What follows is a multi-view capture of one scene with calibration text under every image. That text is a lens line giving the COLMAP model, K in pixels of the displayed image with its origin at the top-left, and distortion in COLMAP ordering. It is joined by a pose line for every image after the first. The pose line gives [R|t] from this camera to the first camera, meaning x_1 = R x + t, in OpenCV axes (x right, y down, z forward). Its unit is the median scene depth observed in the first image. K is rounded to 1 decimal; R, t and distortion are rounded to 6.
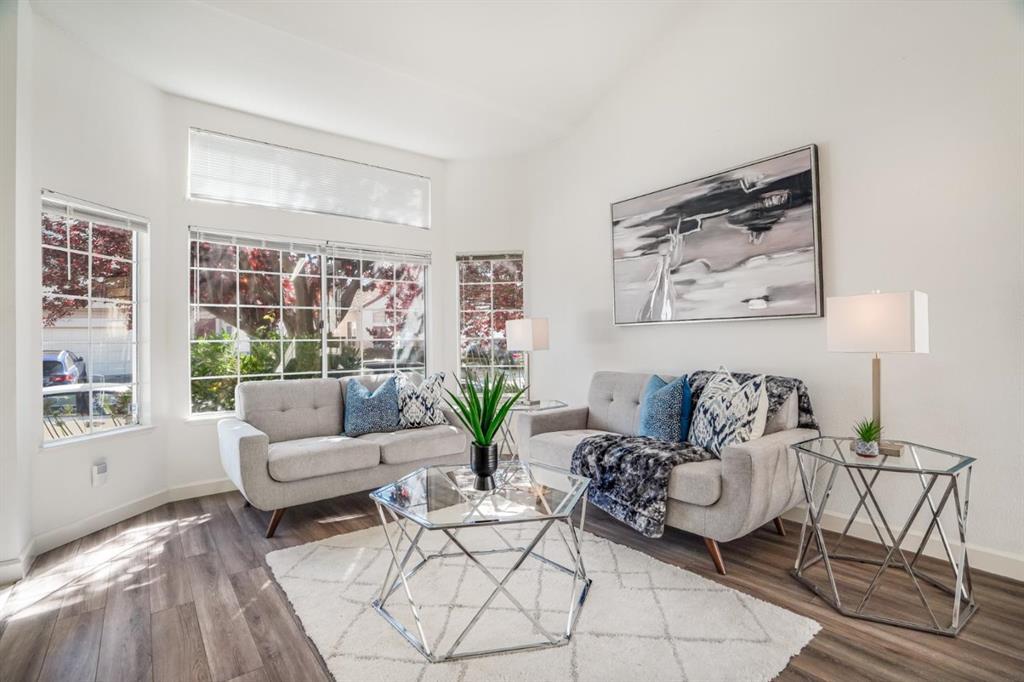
lens RADIAL K [[479.3, 0, 506.2], [0, 479.3, 329.3], [0, 0, 1]] dist [-0.052058, 0.020268]
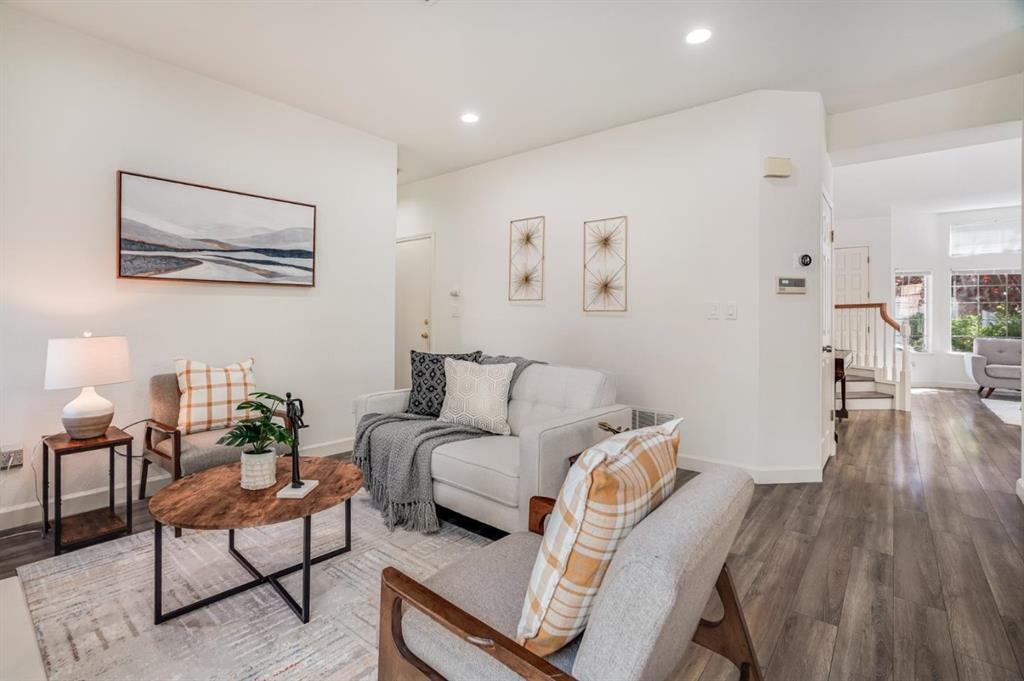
lens RADIAL K [[479.3, 0, 506.2], [0, 479.3, 328.8], [0, 0, 1]] dist [-0.052058, 0.020268]
pose [[0.205707, 0.027570, -0.978225, 1.046815], [0.020401, 0.999265, 0.032453, -0.043409], [0.978401, -0.026633, 0.204994, -1.511274]]
